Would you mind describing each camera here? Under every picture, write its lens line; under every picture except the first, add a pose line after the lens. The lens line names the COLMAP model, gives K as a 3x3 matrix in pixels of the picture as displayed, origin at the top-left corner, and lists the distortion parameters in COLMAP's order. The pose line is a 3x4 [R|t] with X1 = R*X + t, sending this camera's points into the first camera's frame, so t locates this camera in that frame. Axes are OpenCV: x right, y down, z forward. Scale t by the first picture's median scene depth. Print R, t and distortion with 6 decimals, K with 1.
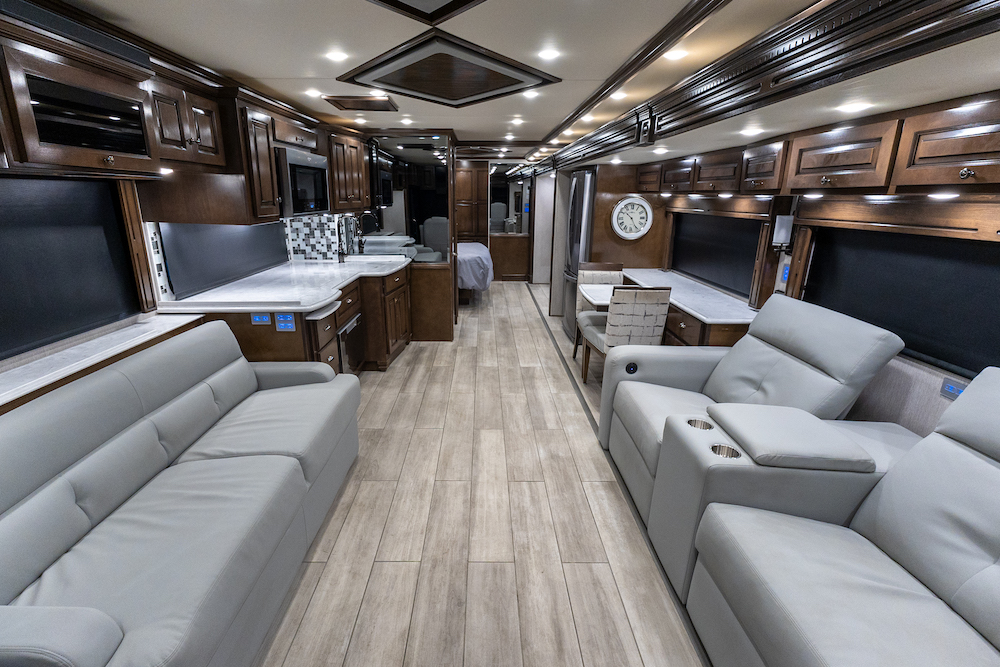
lens RADIAL K [[471.4, 0, 487.6], [0, 471.4, 329.3], [0, 0, 1]] dist [0.022050, -0.002369]
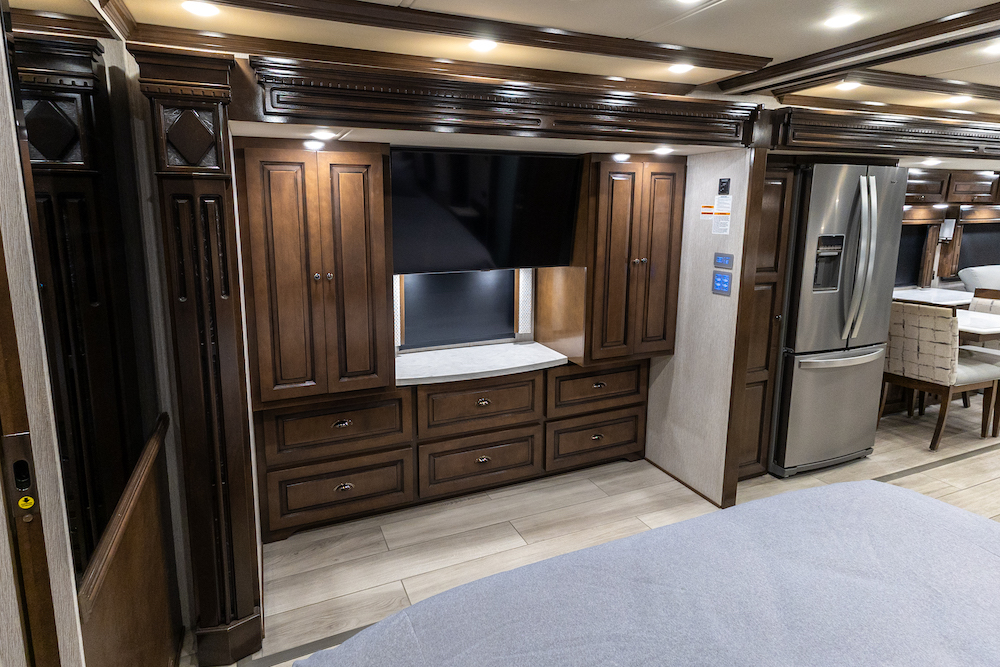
lens RADIAL K [[529.1, 0, 480.0], [0, 529.1, 283.0], [0, 0, 1]] dist [0.025333, -0.001040]
pose [[-0.378602, -0.148442, 0.913578, -0.377814], [0.246962, 0.935068, 0.254279, -0.829232], [-0.892004, 0.321890, -0.317359, 2.857976]]
